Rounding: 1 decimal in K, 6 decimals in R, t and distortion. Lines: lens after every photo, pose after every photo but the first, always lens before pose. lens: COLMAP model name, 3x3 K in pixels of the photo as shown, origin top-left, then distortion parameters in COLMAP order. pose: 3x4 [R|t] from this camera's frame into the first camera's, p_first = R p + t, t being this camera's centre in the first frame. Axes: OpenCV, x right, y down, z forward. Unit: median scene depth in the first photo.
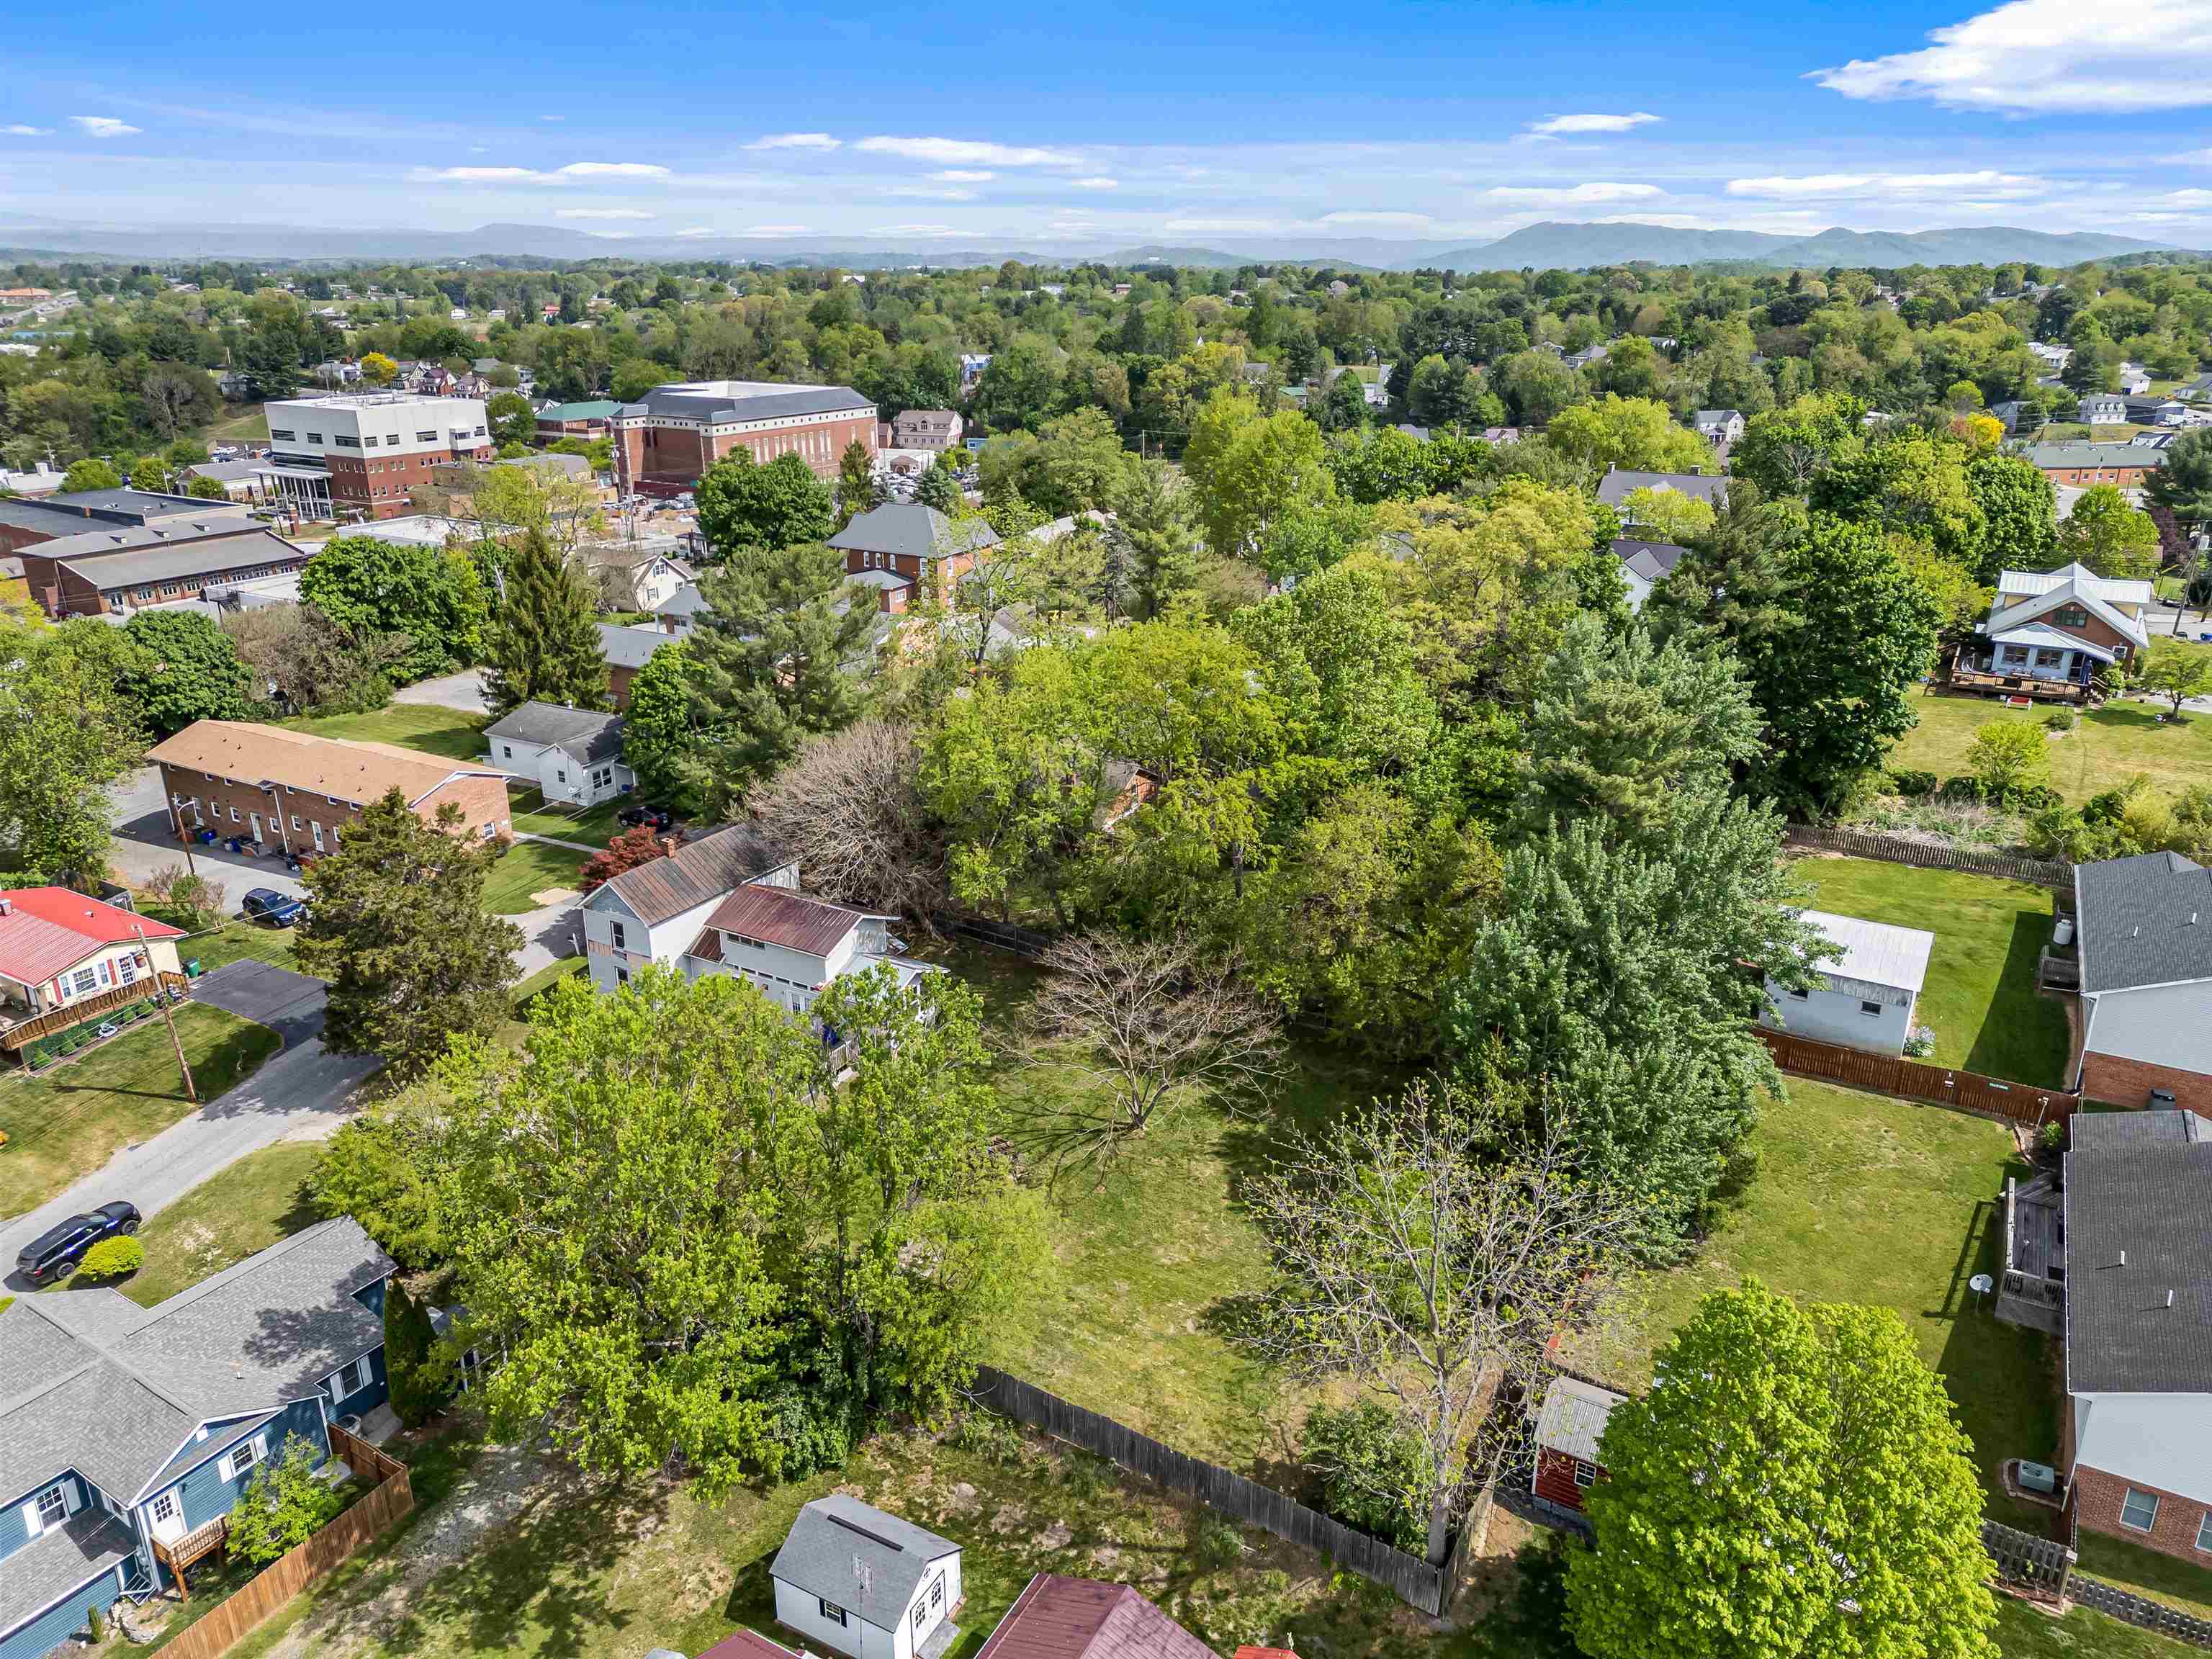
lens RADIAL K [[1528.5, 0, 1106.0], [0, 1528.5, 829.5], [0, 0, 1]] dist [0.069395, -0.060359]
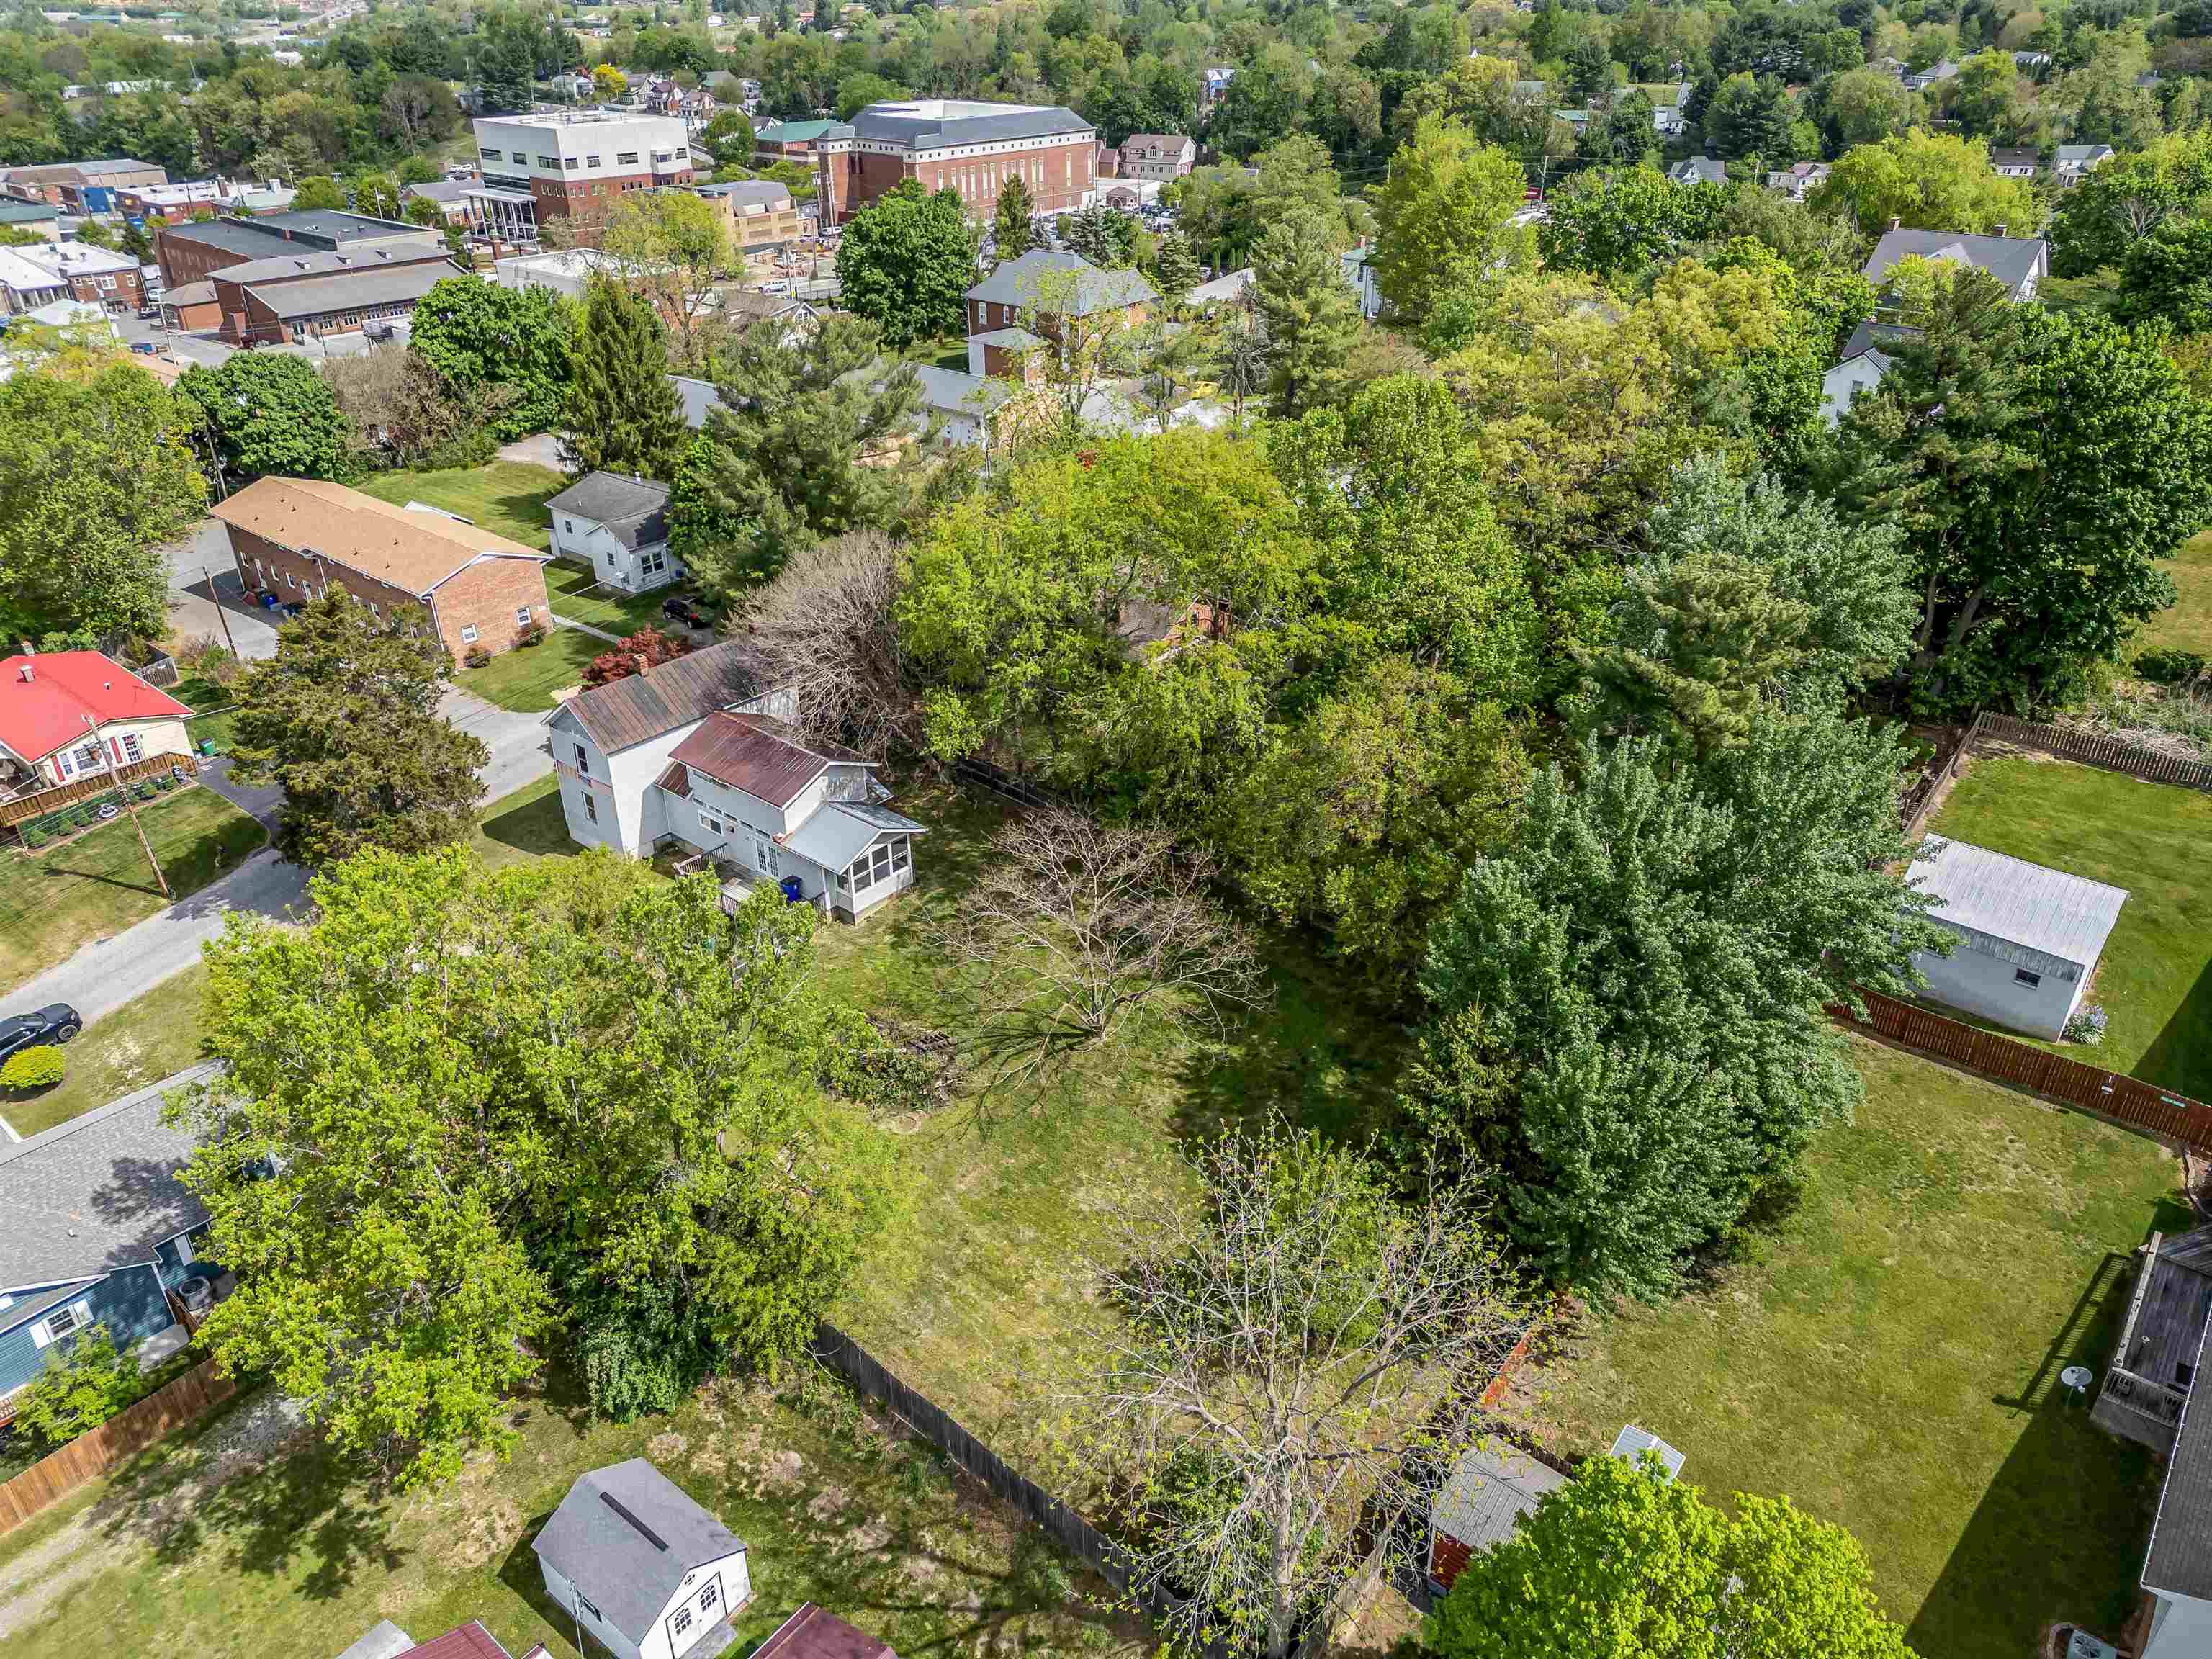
lens RADIAL K [[1538.6, 0, 1100.7], [0, 1538.6, 822.3], [0, 0, 1]] dist [0.075336, -0.068485]
pose [[0.986150, 0.078917, -0.145877, 0.123572], [-0.056018, 0.986340, 0.154903, -0.053953], [0.156108, -0.144586, 0.977100, 0.140336]]
